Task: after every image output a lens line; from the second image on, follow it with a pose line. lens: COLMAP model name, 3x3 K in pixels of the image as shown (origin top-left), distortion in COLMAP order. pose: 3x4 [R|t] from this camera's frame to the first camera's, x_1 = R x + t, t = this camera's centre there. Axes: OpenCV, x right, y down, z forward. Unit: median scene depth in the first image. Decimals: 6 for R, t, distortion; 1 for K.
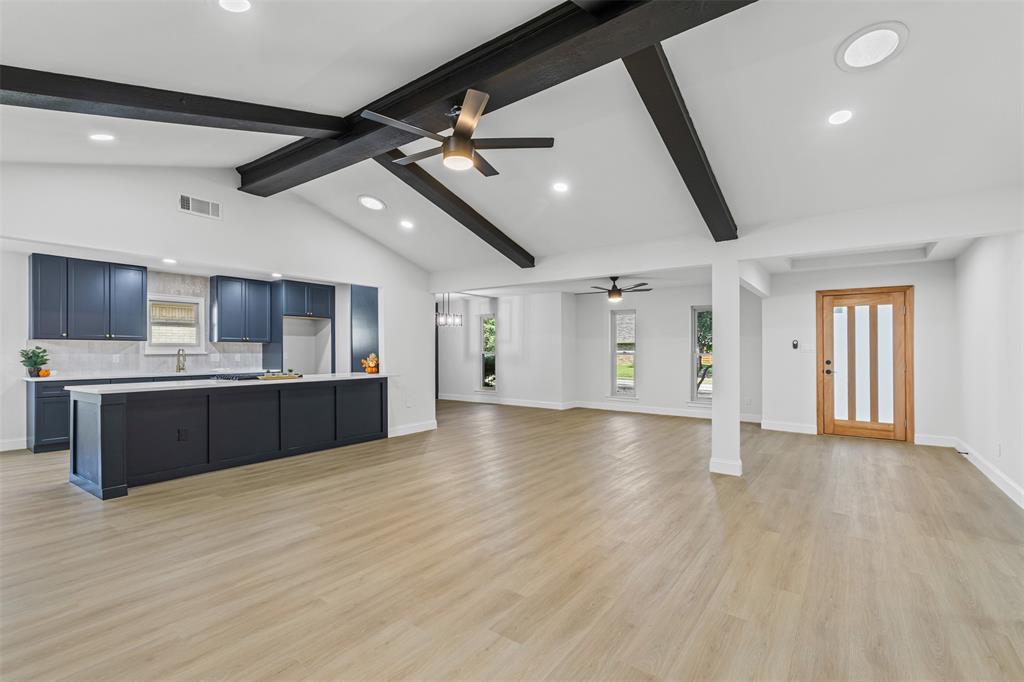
lens RADIAL K [[459.8, 0, 510.6], [0, 459.8, 350.2], [0, 0, 1]] dist [0.002462, -0.001523]
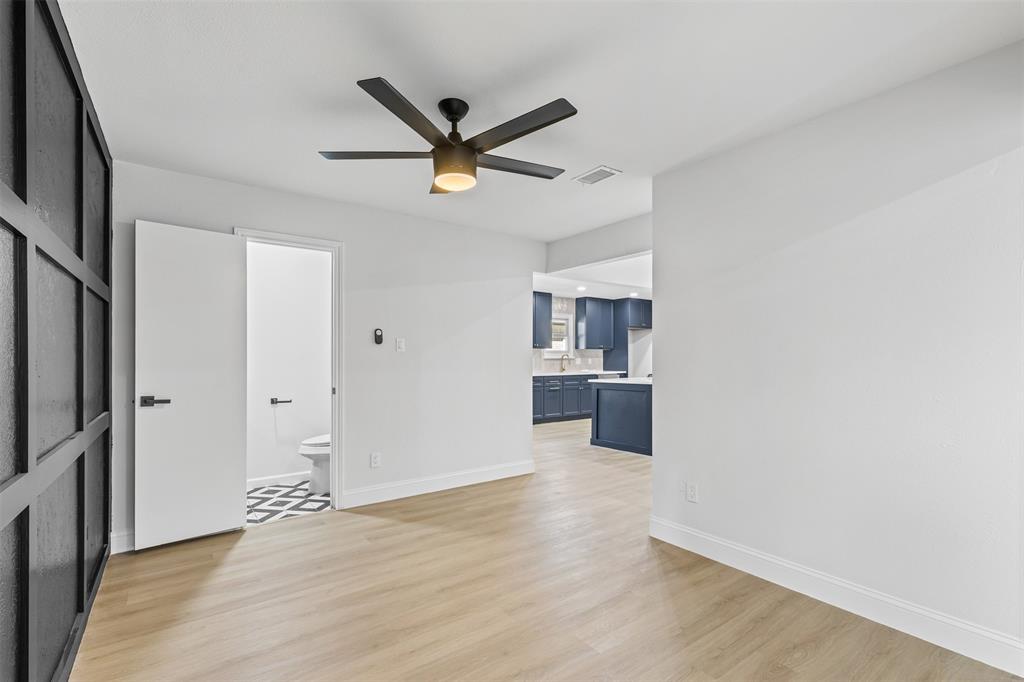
lens RADIAL K [[459.8, 0, 503.8], [0, 459.8, 358.2], [0, 0, 1]] dist [0.002462, -0.001523]
pose [[0.952798, -0.001347, -0.303602, -0.480301], [0.002258, 0.999994, 0.002650, 0.003776], [0.303596, -0.003211, 0.952795, -0.292855]]
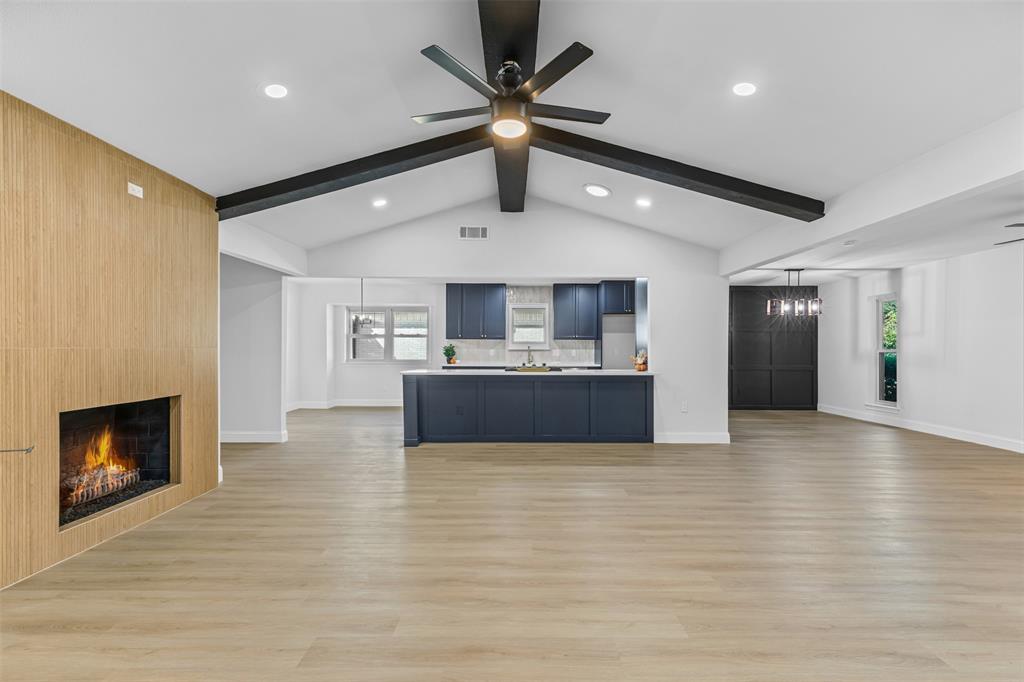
lens RADIAL K [[459.8, 0, 513.6], [0, 459.8, 350.7], [0, 0, 1]] dist [0.002462, -0.001523]
pose [[0.586252, 0.005257, -0.810112, 0.274083], [-0.001800, 0.999985, 0.005186, 0.004883], [0.810127, -0.001582, 0.586252, 0.225382]]
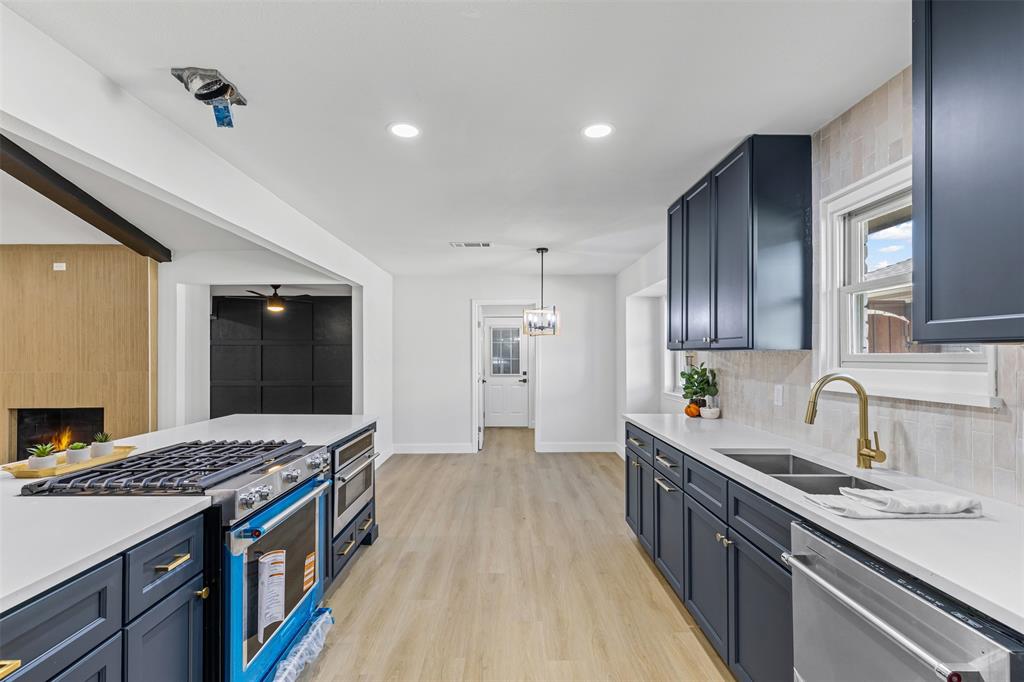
lens RADIAL K [[459.8, 0, 517.6], [0, 459.8, 350.1], [0, 0, 1]] dist [0.002462, -0.001523]
pose [[-0.783336, -0.006946, -0.621560, -0.392974], [0.002866, 0.999887, -0.014787, -0.014099], [0.621592, -0.013364, -0.783227, 1.104697]]
